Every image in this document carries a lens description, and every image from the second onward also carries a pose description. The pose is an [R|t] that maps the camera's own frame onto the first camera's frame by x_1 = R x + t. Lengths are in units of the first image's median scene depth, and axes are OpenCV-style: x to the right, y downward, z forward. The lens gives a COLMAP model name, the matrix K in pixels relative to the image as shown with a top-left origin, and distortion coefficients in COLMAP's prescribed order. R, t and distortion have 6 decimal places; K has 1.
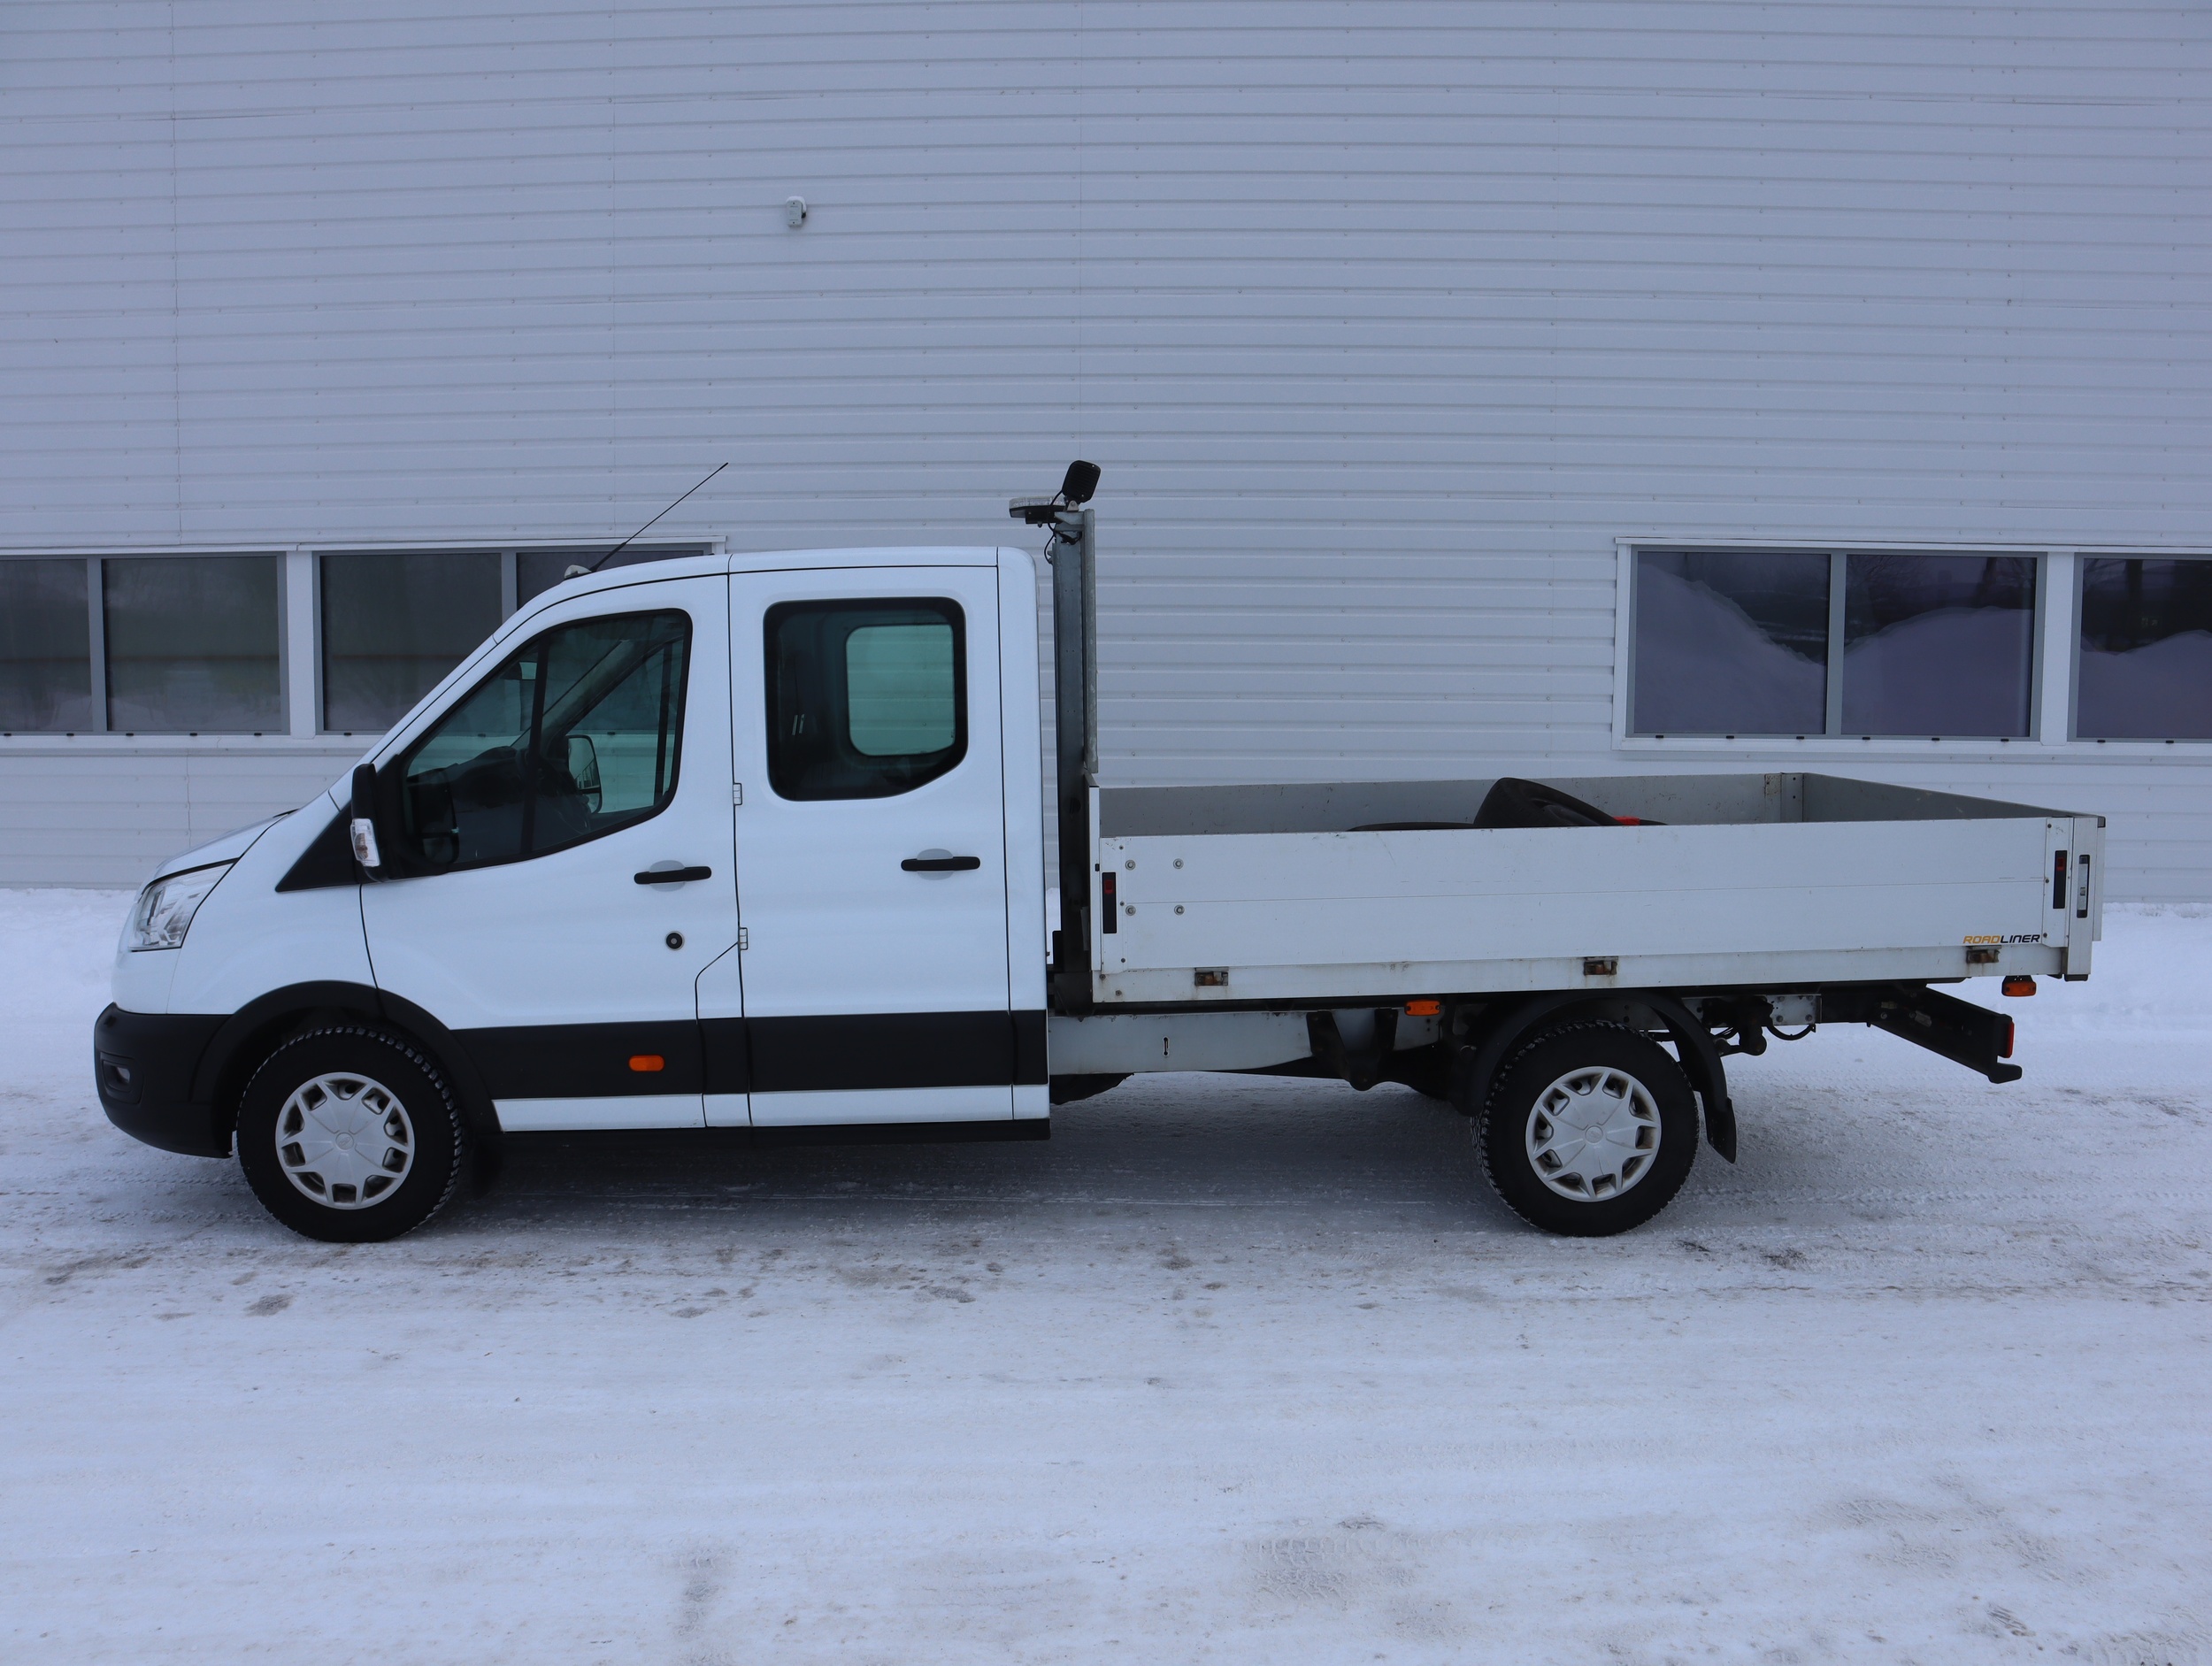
lens RADIAL K [[1747.9, 0, 1109.7], [0, 1747.9, 844.4], [0, 0, 1]] dist [-0.128993, 0.092894]
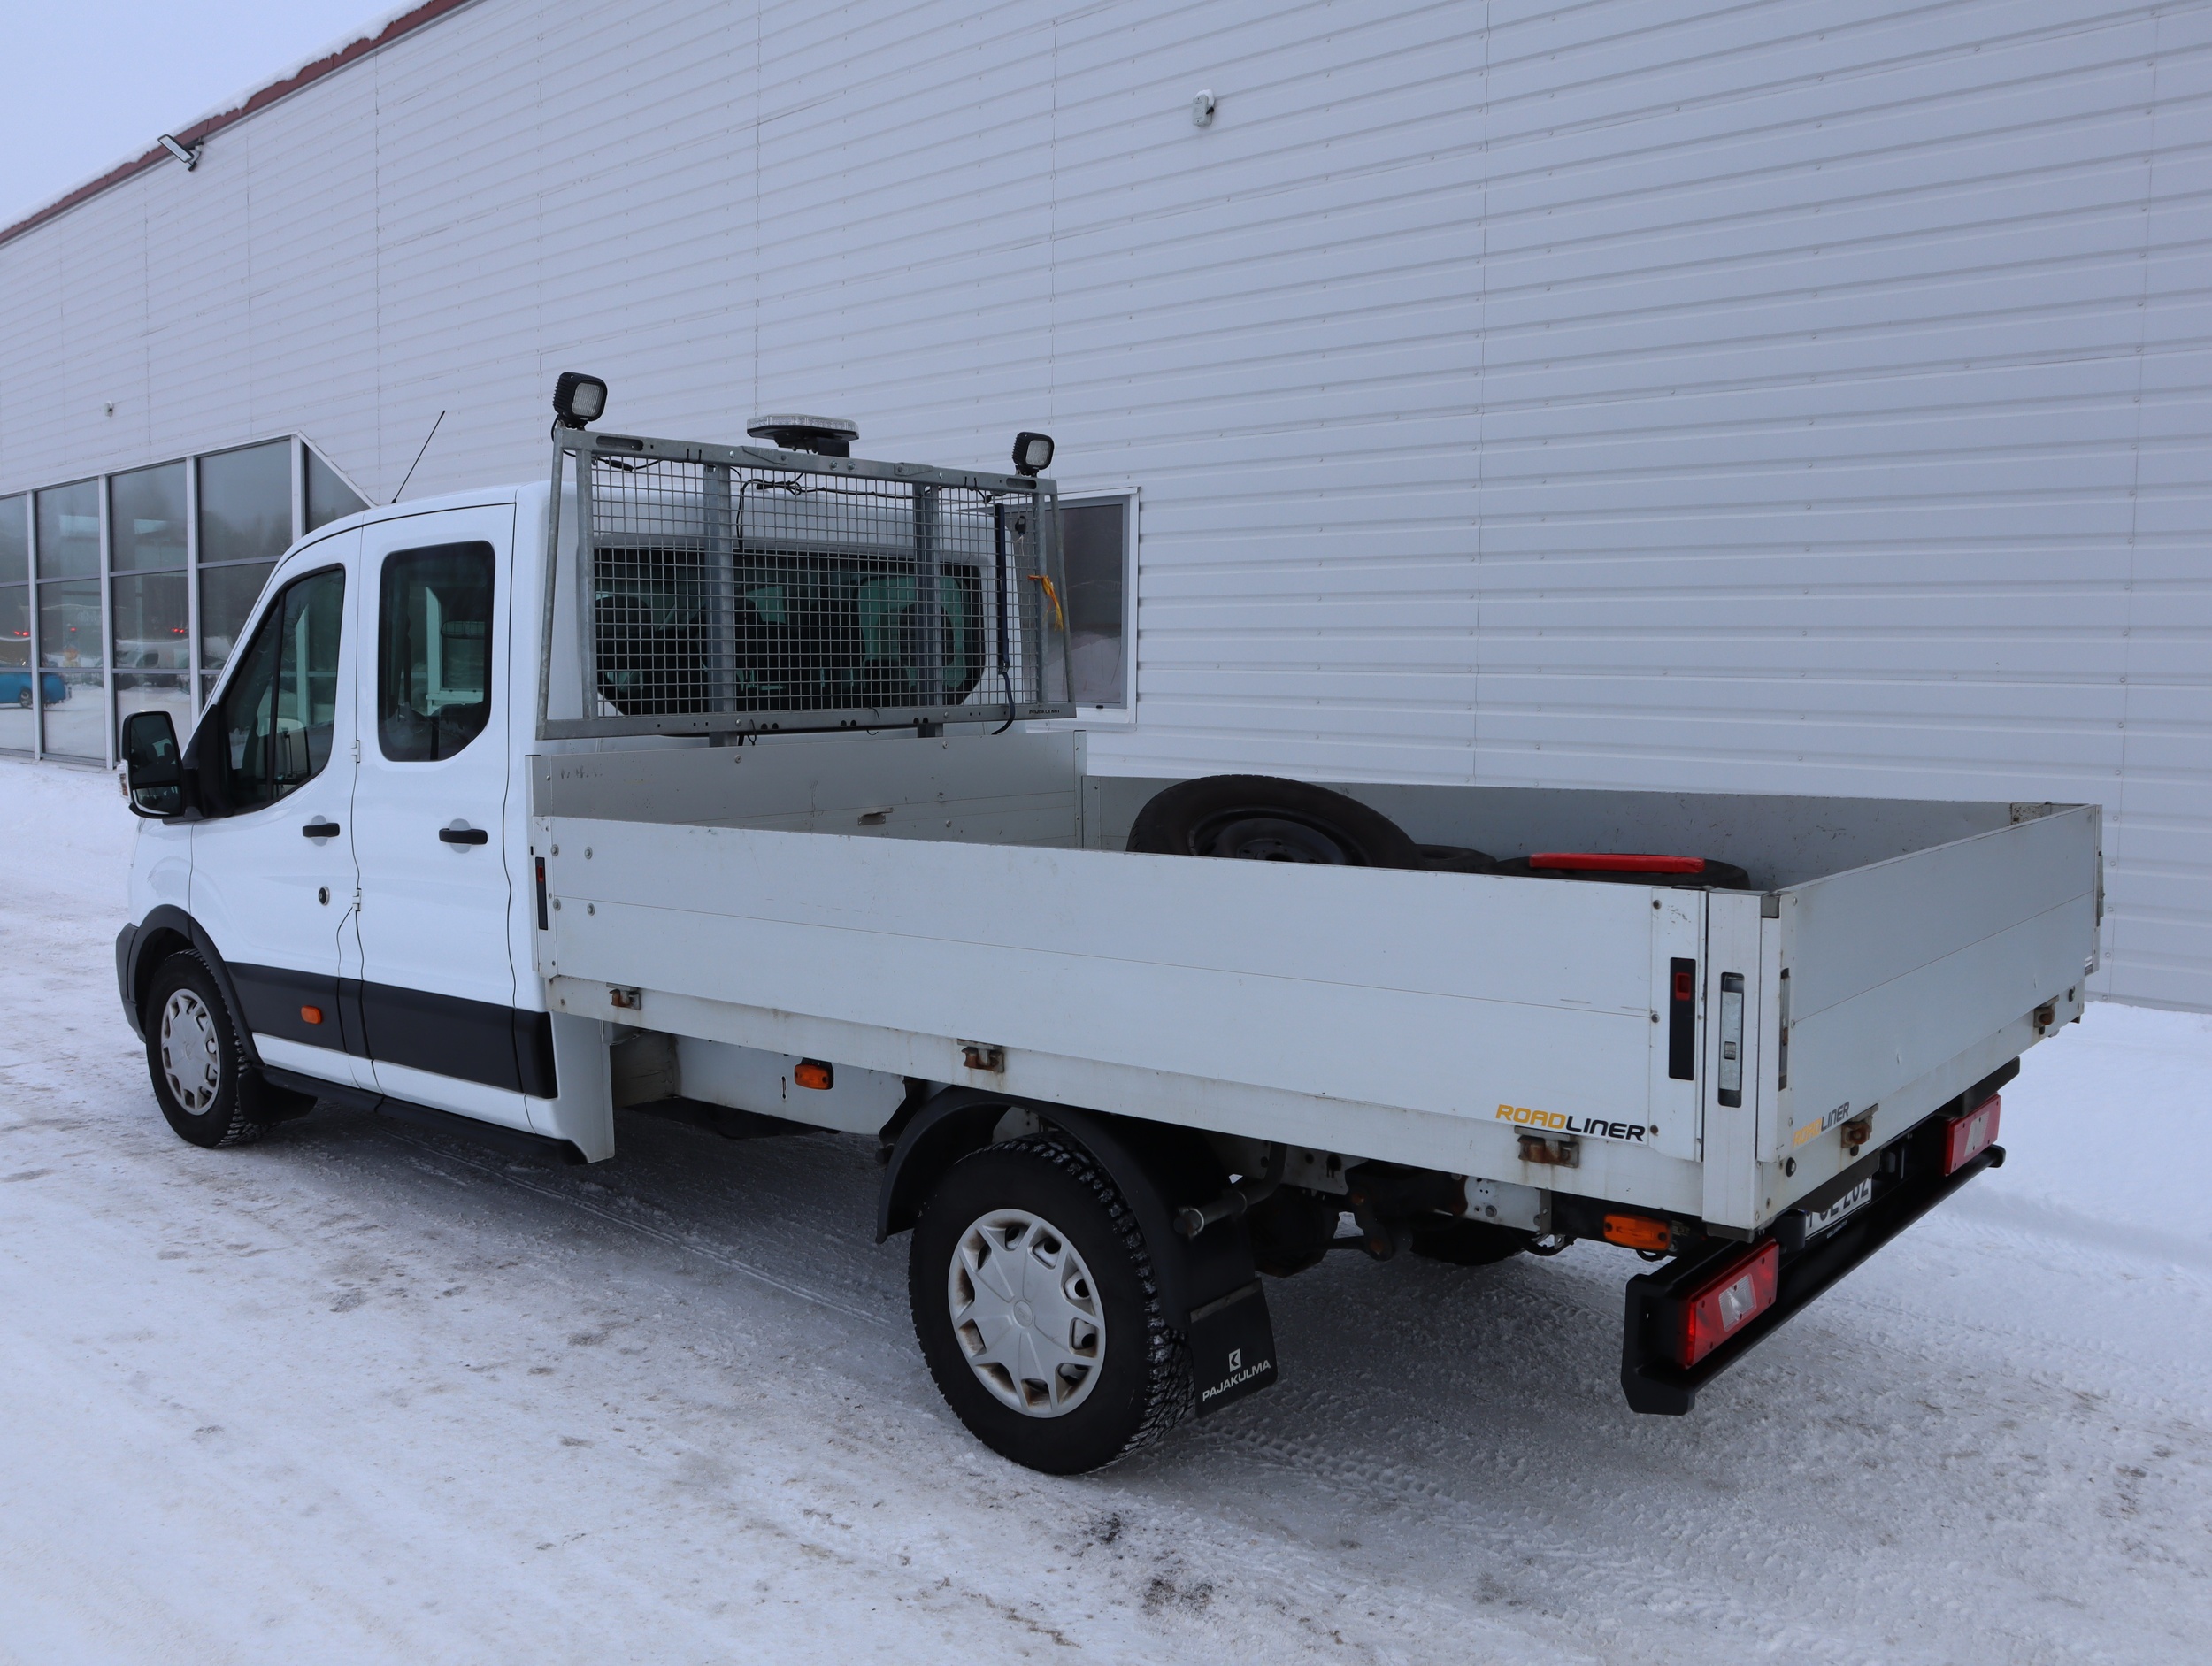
lens RADIAL K [[1867.1, 0, 1096.5], [0, 1867.1, 850.1], [0, 0, 1]] dist [-0.132260, 0.168536]
pose [[0.748244, 0.069099, -0.659816, 0.783434], [-0.074726, 0.997010, 0.019671, -0.025029], [0.659202, 0.034587, 0.751170, 0.499938]]
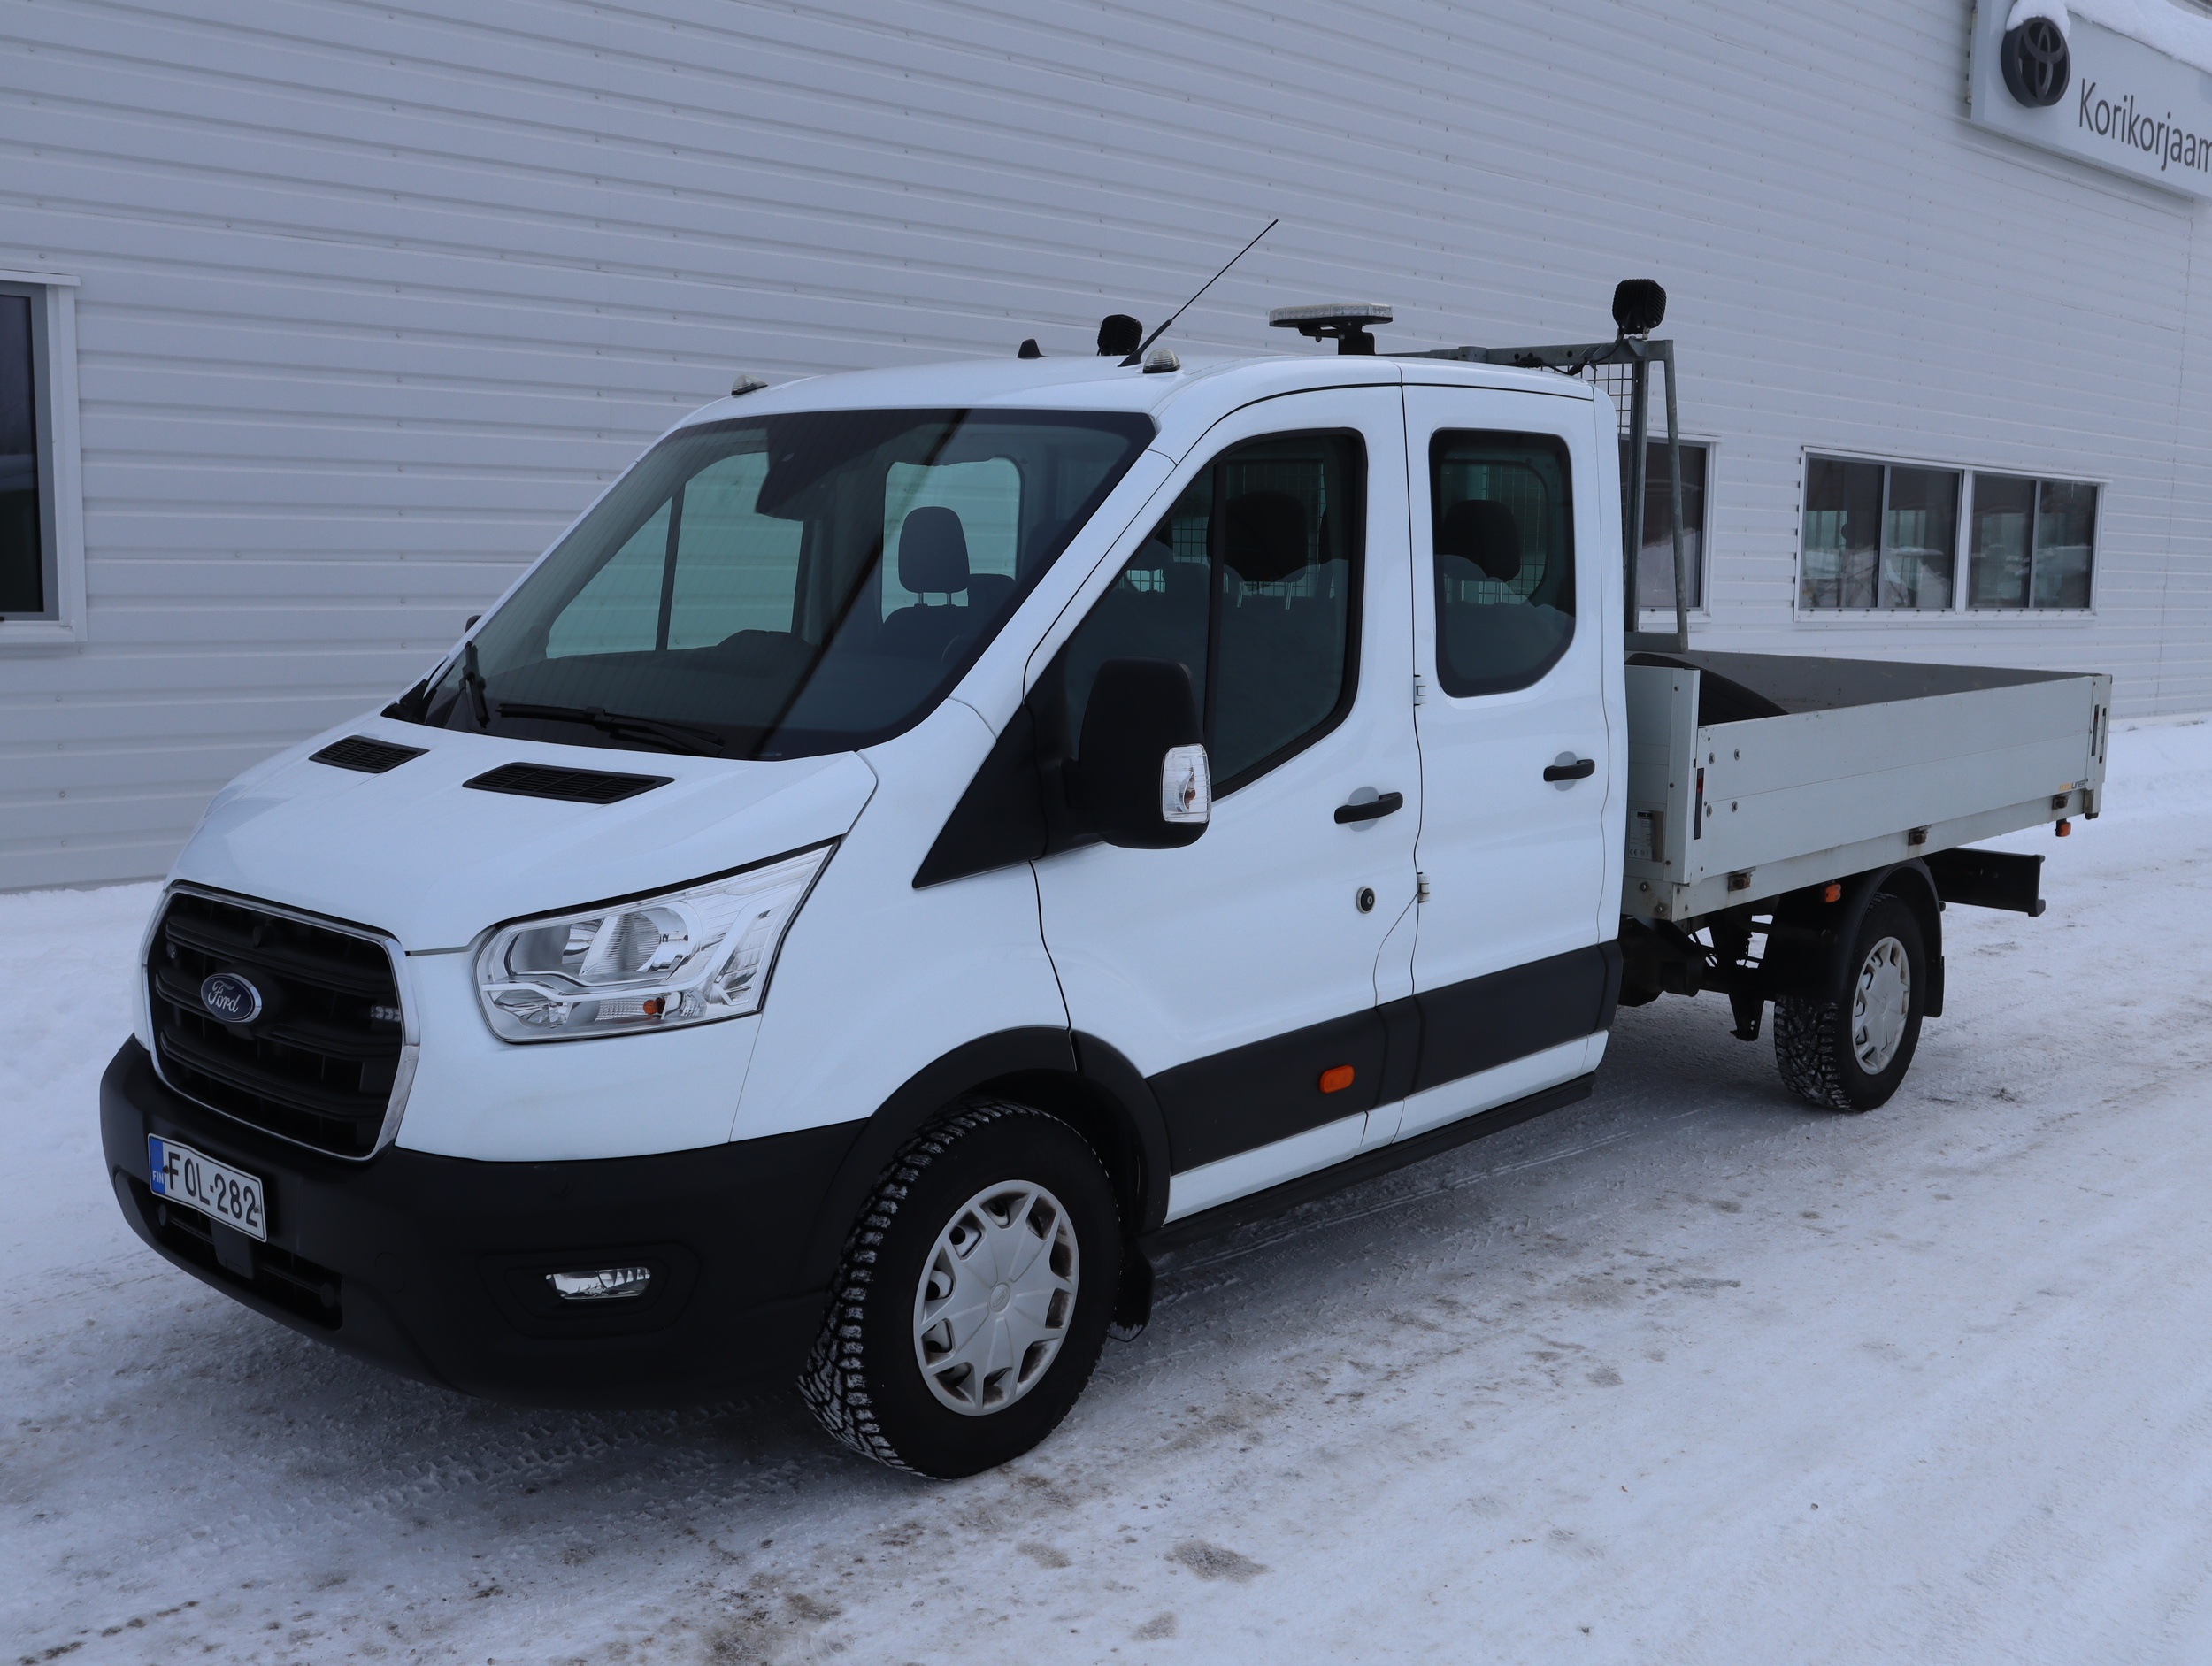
lens RADIAL K [[2224.5, 0, 1106.0], [0, 2224.5, 833.0], [0, 0, 1]] dist [-0.035144, 0.038091]
pose [[0.695136, -0.077374, 0.714702, -0.980402], [0.052698, 0.997001, 0.056681, -0.029445], [-0.716944, -0.001738, 0.697128, 0.441606]]
